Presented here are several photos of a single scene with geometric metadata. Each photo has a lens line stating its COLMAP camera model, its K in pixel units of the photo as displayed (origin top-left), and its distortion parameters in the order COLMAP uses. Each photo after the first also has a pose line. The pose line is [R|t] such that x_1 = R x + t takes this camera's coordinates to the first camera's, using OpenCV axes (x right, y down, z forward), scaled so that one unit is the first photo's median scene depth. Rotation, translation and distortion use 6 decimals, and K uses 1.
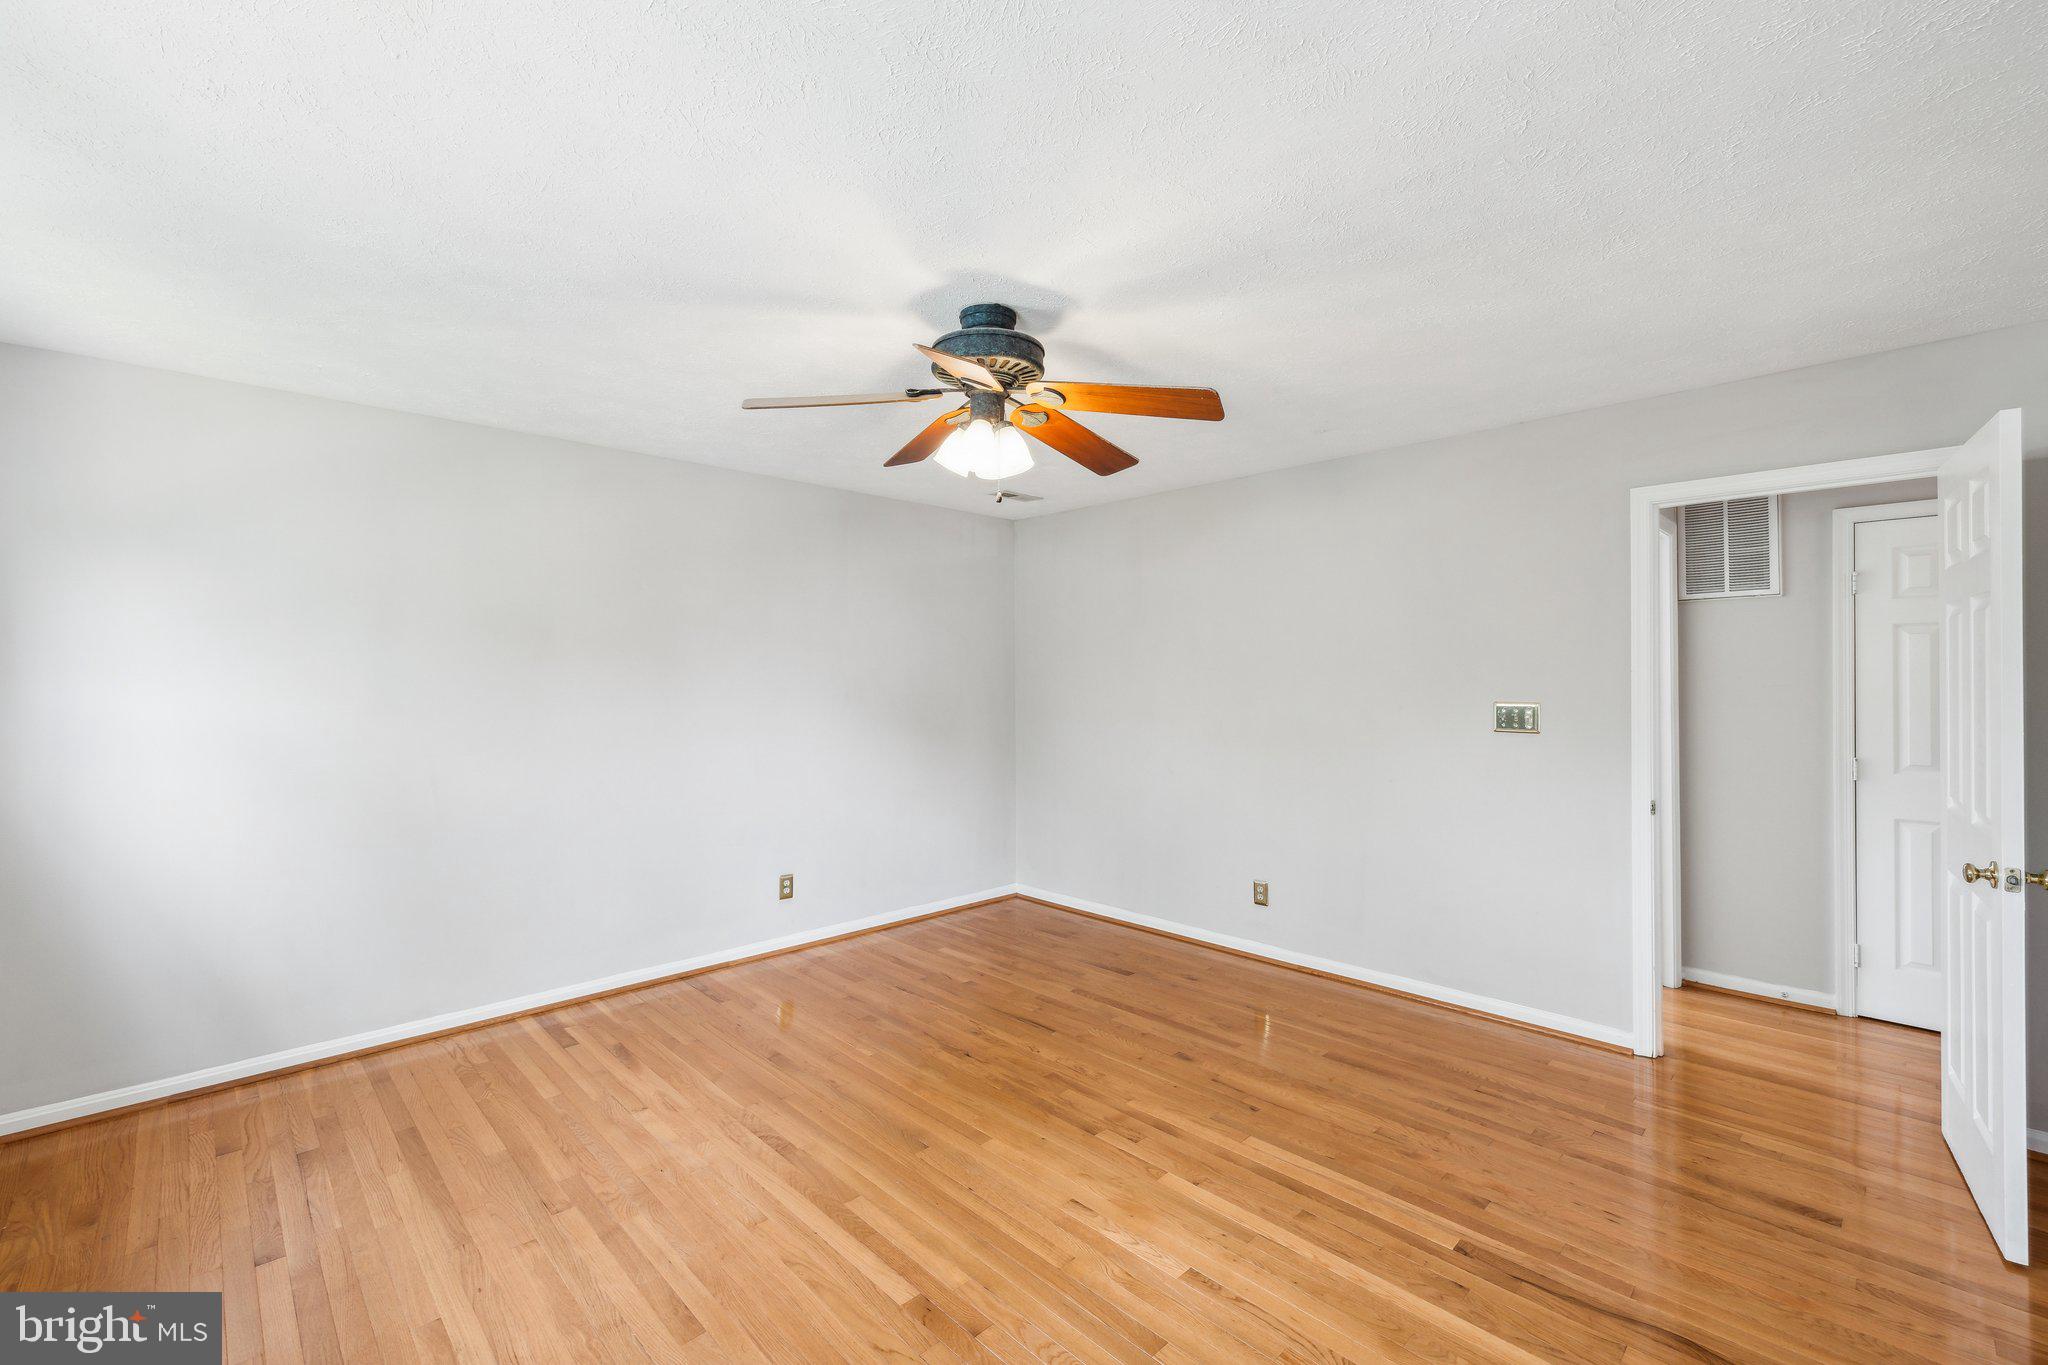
lens RADIAL K [[868.9, 0, 1032.2], [0, 868.9, 677.8], [0, 0, 1]] dist [-0.000875, -0.000288]
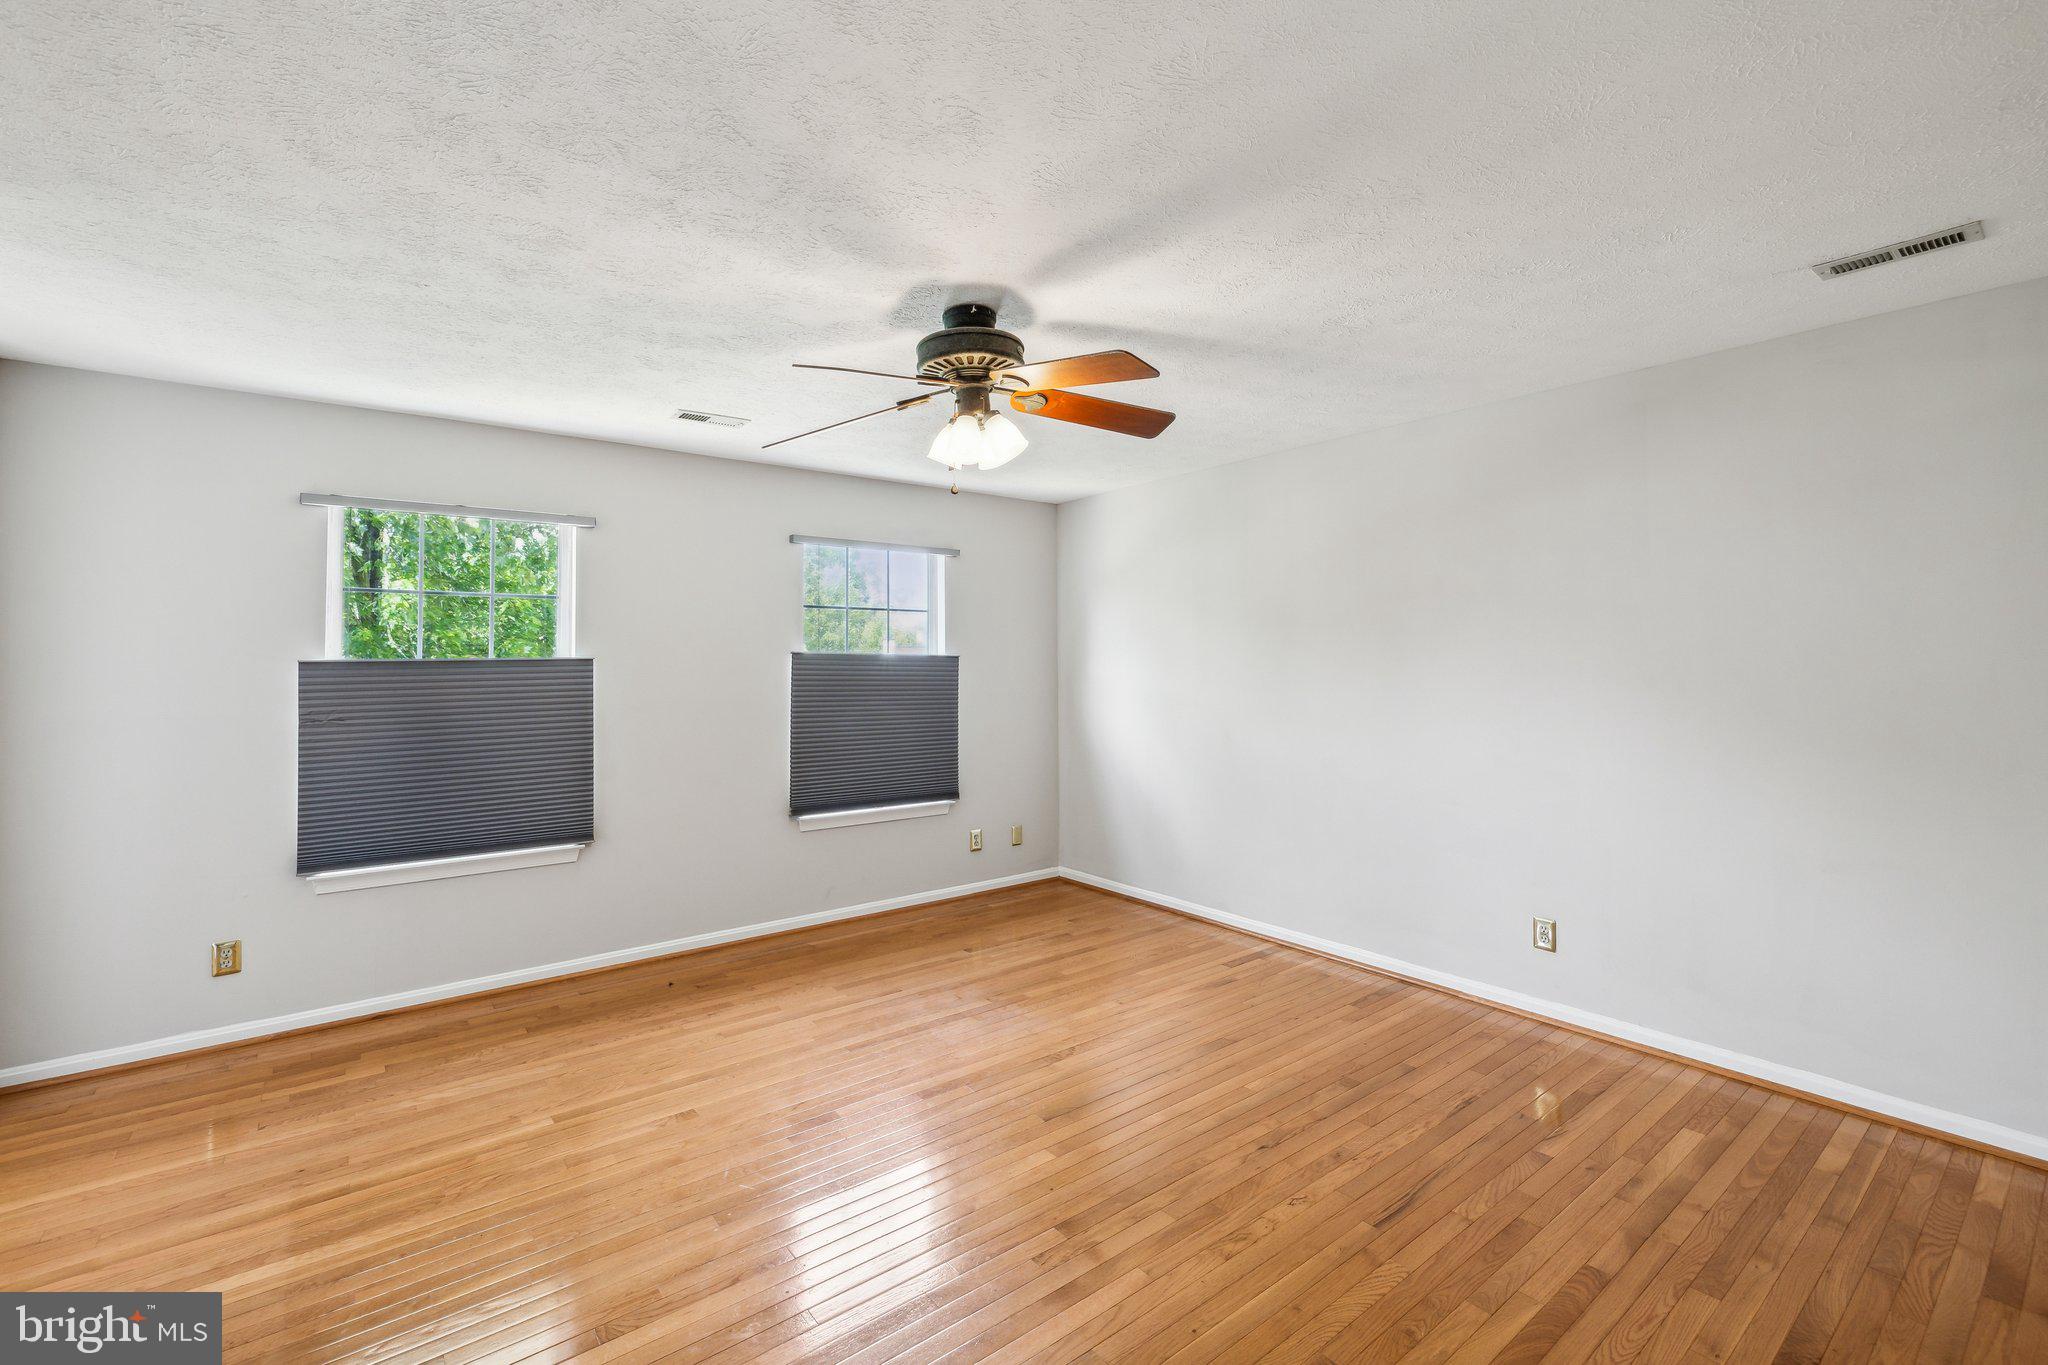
lens RADIAL K [[868.9, 0, 1031.9], [0, 868.9, 682.8], [0, 0, 1]] dist [-0.000875, -0.000288]
pose [[-0.104506, 0.029331, -0.994092, 0.625343], [0.009087, 0.999551, 0.028537, -0.011689], [0.994483, -0.006051, -0.104726, 0.758260]]
